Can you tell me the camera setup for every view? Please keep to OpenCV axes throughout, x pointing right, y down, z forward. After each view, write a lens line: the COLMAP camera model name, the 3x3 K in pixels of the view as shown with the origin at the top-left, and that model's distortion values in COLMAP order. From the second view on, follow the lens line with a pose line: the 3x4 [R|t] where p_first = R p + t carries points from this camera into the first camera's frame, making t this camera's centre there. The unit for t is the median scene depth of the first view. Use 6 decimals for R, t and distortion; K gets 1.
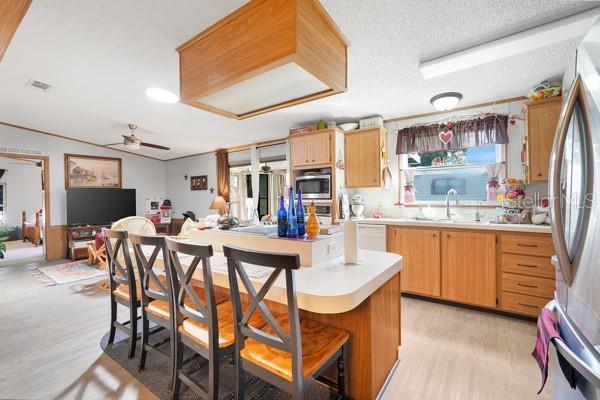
lens RADIAL K [[266.7, 0, 297.0], [0, 266.7, 199.8], [0, 0, 1]] dist [0.000329, 0.000800]
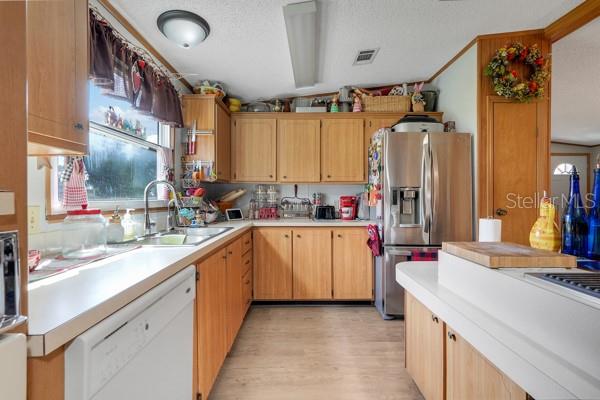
lens RADIAL K [[263.6, 0, 301.9], [0, 263.6, 198.0], [0, 0, 1]] dist [-0.023613, 0.000111]
pose [[-0.595902, 0.006836, 0.803028, -0.053435], [0.005681, 0.999975, -0.004296, 0.004215], [-0.803037, 0.002002, -0.595925, 1.137484]]
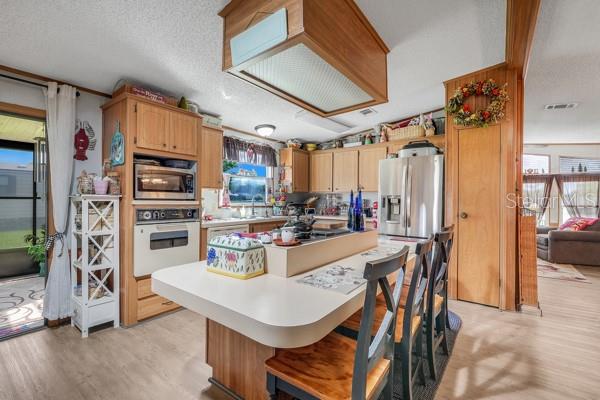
lens RADIAL K [[284.4, 0, 300.0], [0, 284.4, 200.0], [0, 0, 1]] dist [0.000772, 0.000220]
pose [[0.018043, 0.009639, 0.999791, -0.899305], [-0.006445, 0.999934, -0.009524, 0.003228], [-0.999816, -0.006272, 0.018104, 0.793945]]
